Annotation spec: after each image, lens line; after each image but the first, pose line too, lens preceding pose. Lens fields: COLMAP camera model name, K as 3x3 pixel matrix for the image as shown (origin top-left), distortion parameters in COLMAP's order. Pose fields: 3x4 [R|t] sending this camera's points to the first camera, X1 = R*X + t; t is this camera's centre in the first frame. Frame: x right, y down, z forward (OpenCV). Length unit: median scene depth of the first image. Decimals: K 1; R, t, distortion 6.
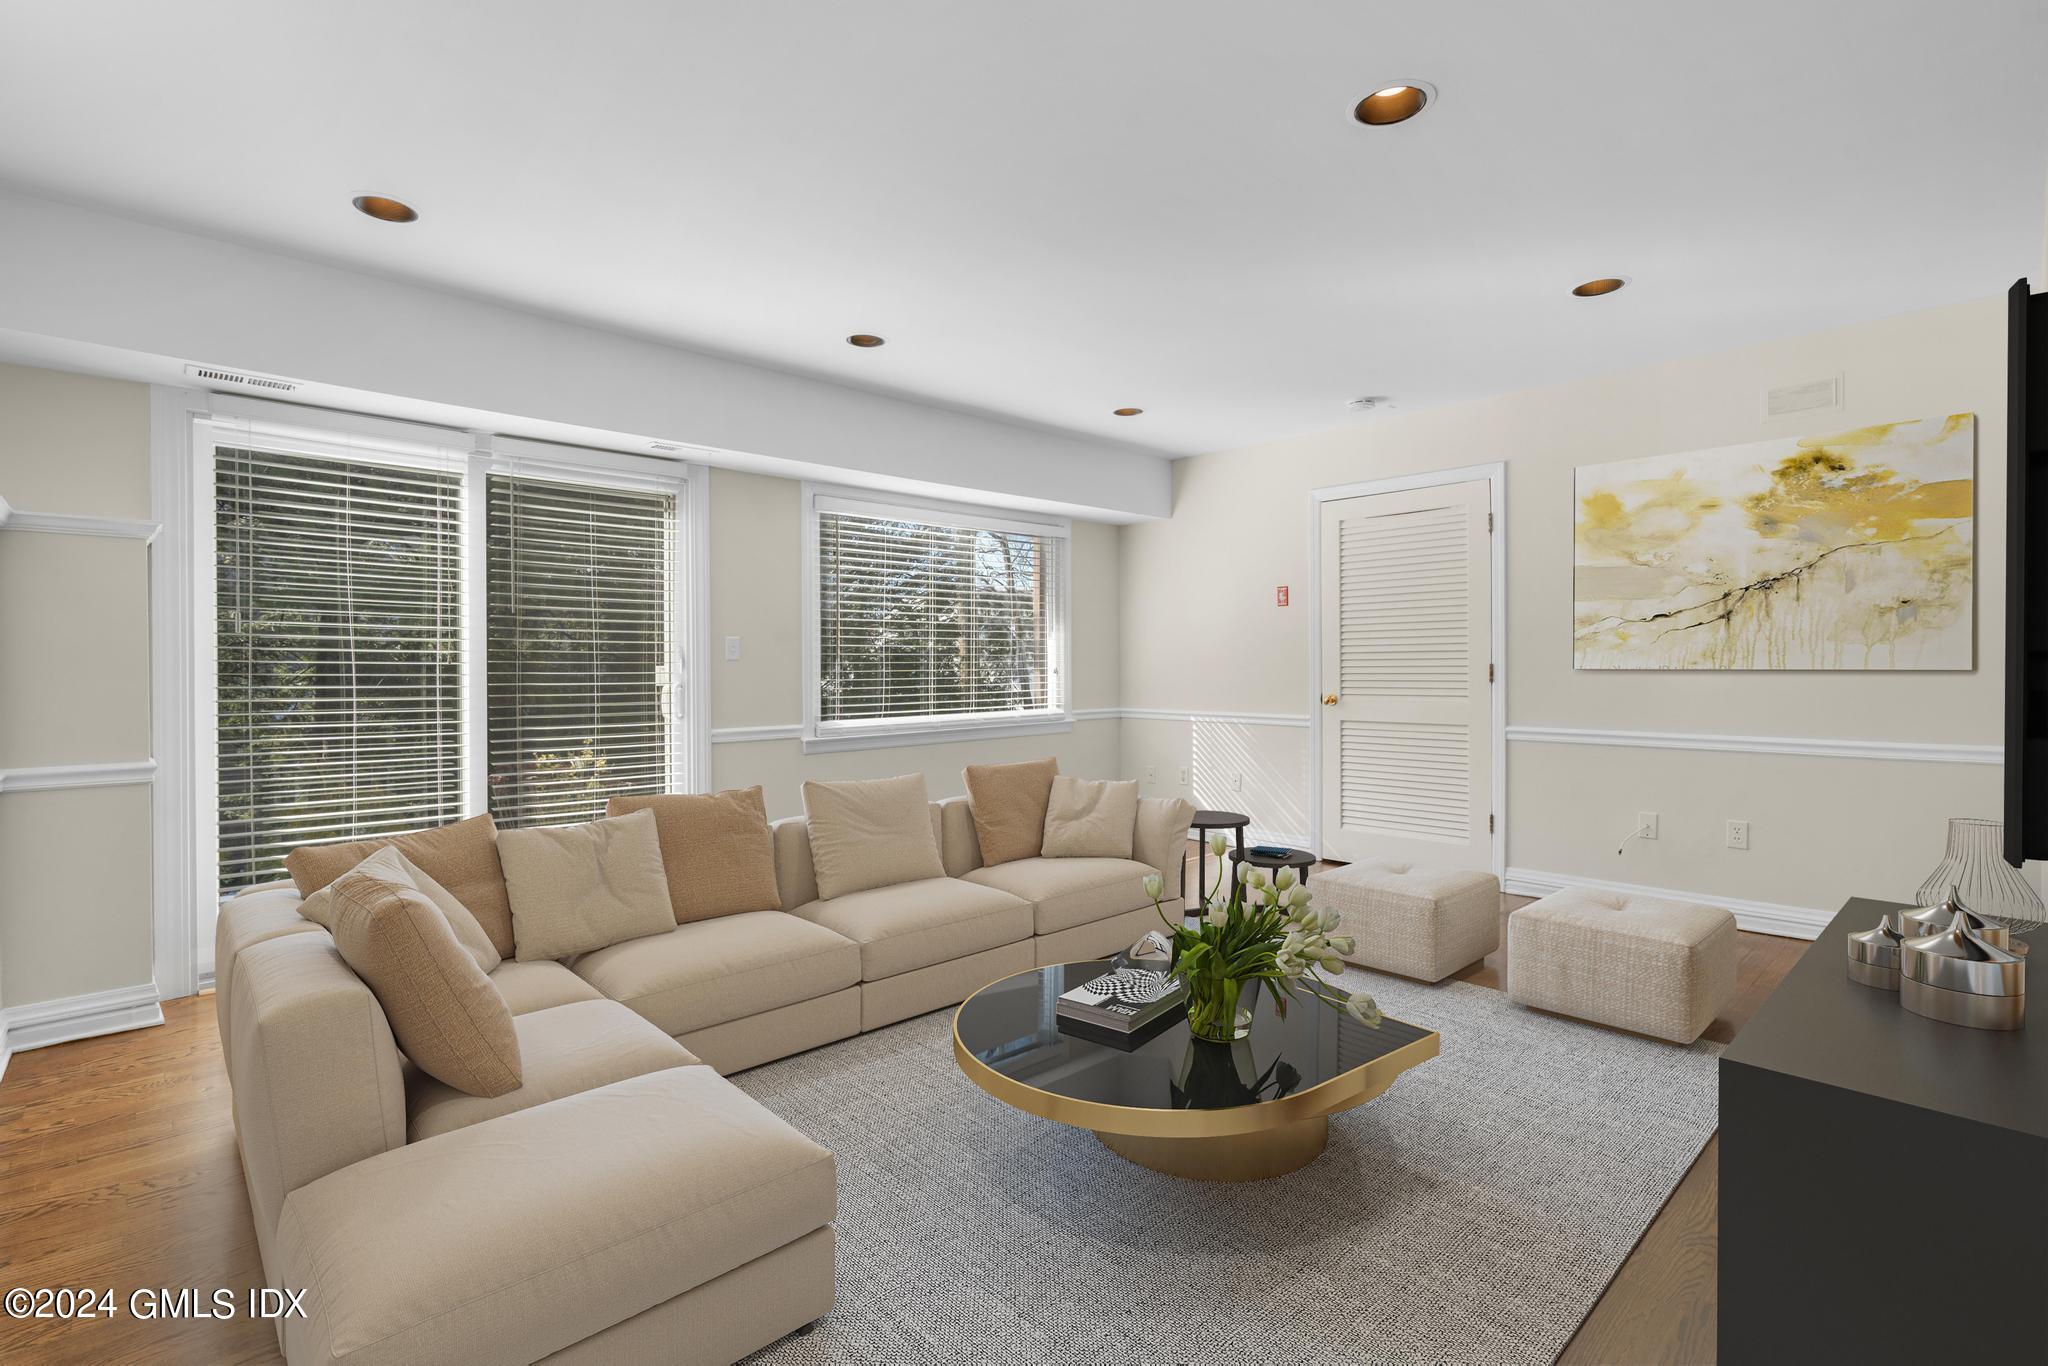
lens RADIAL K [[929.5, 0, 1034.1], [0, 929.5, 675.5], [0, 0, 1]] dist [-0.003276, 0.000153]
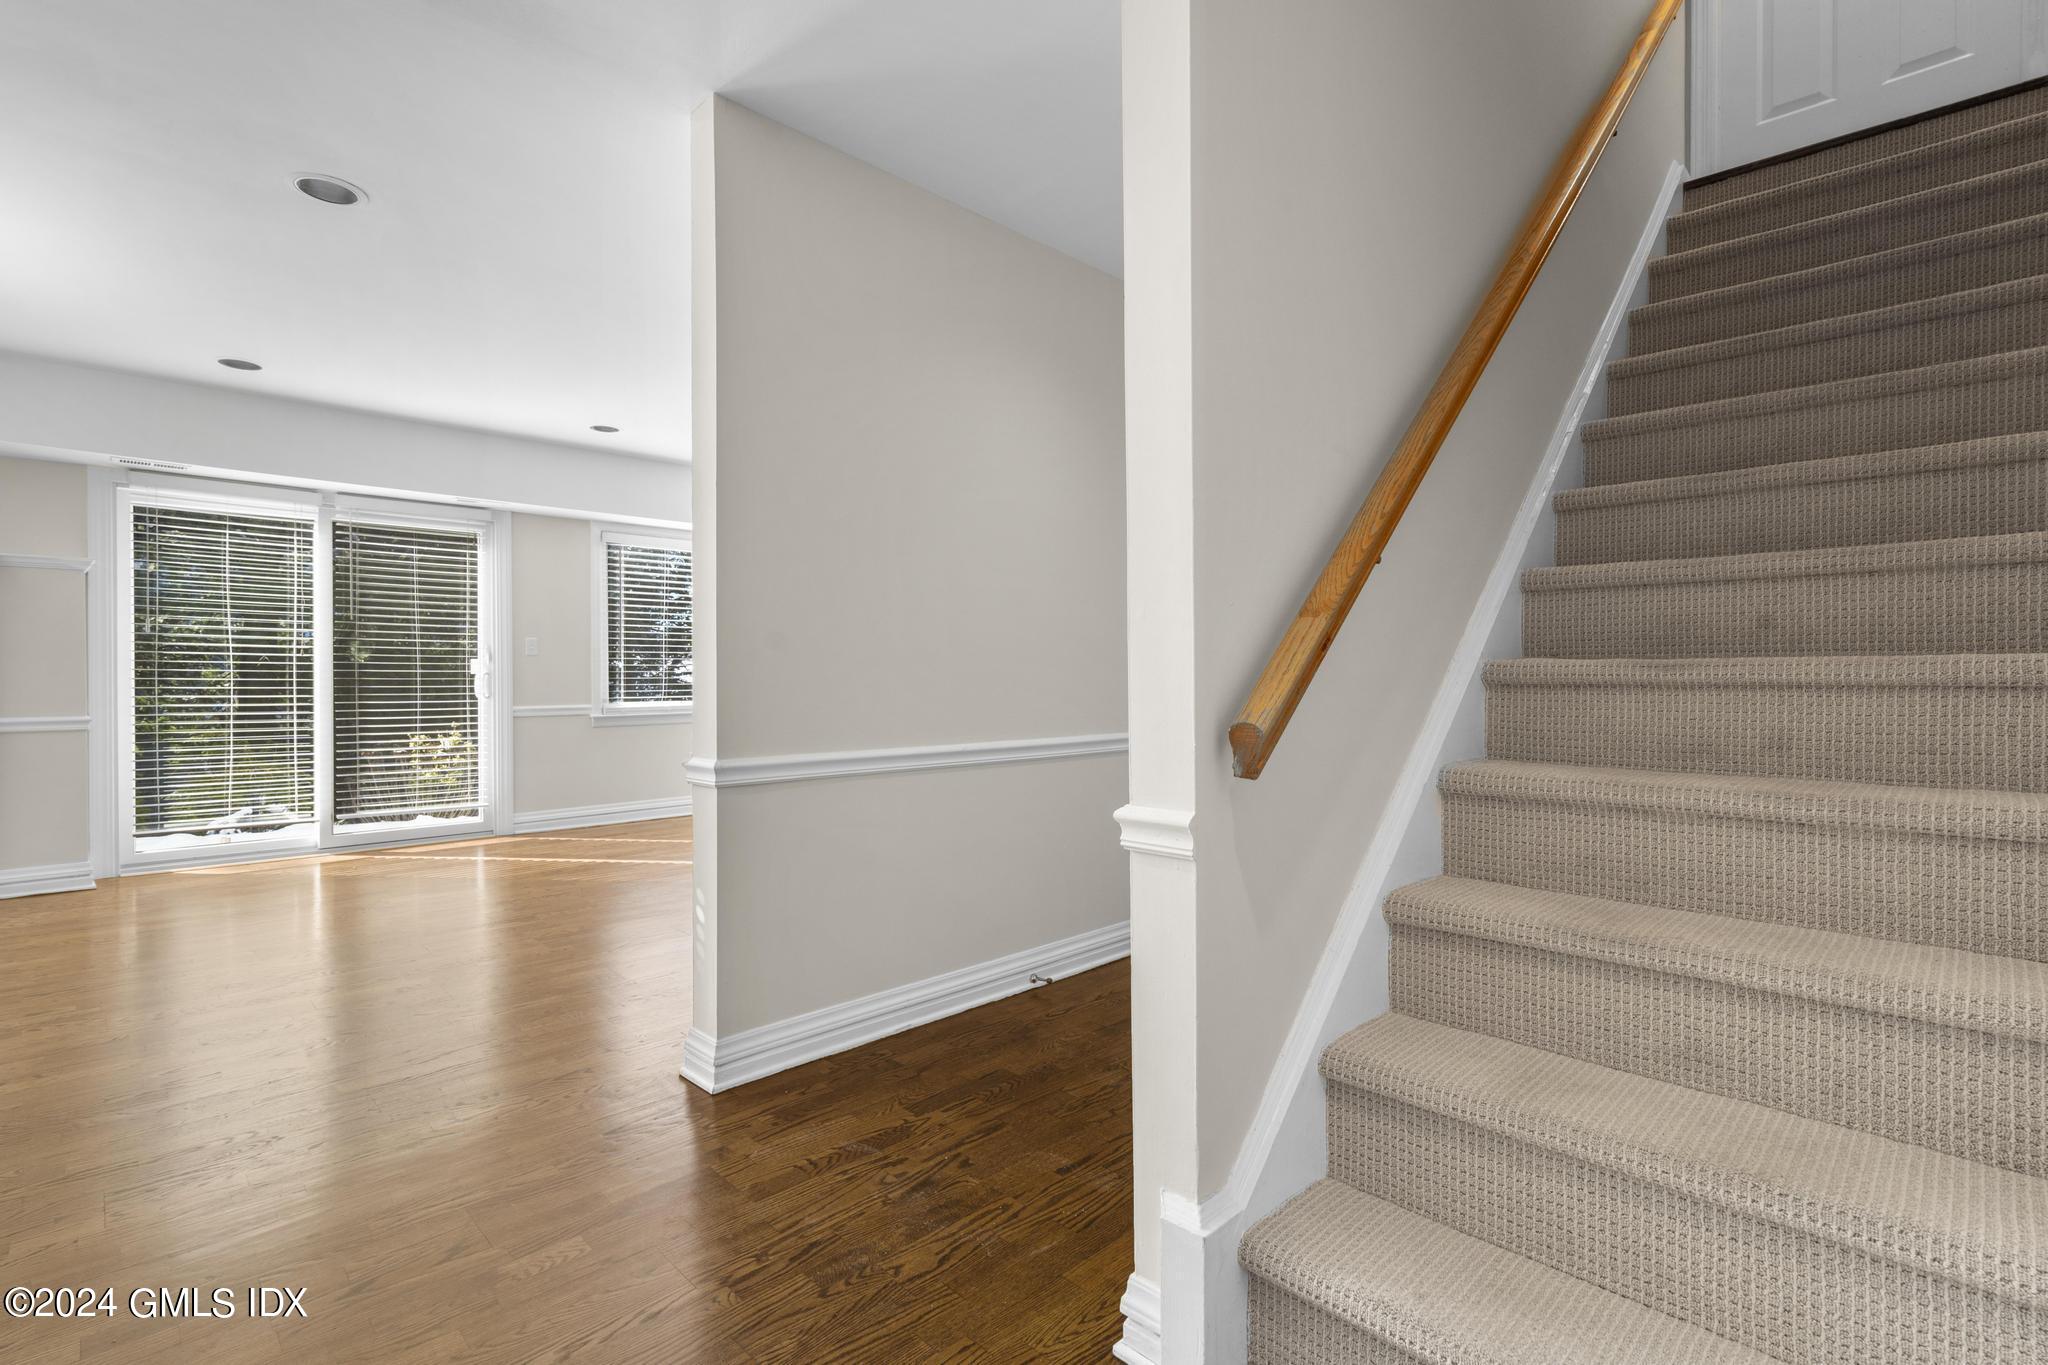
lens RADIAL K [[929.5, 0, 1022.0], [0, 929.5, 685.1], [0, 0, 1]] dist [-0.003276, 0.000153]
pose [[0.999162, 0.004218, 0.040718, 0.399629], [-0.004373, 0.999984, 0.003718, 0.022412], [-0.040702, -0.003893, 0.999164, -0.450058]]
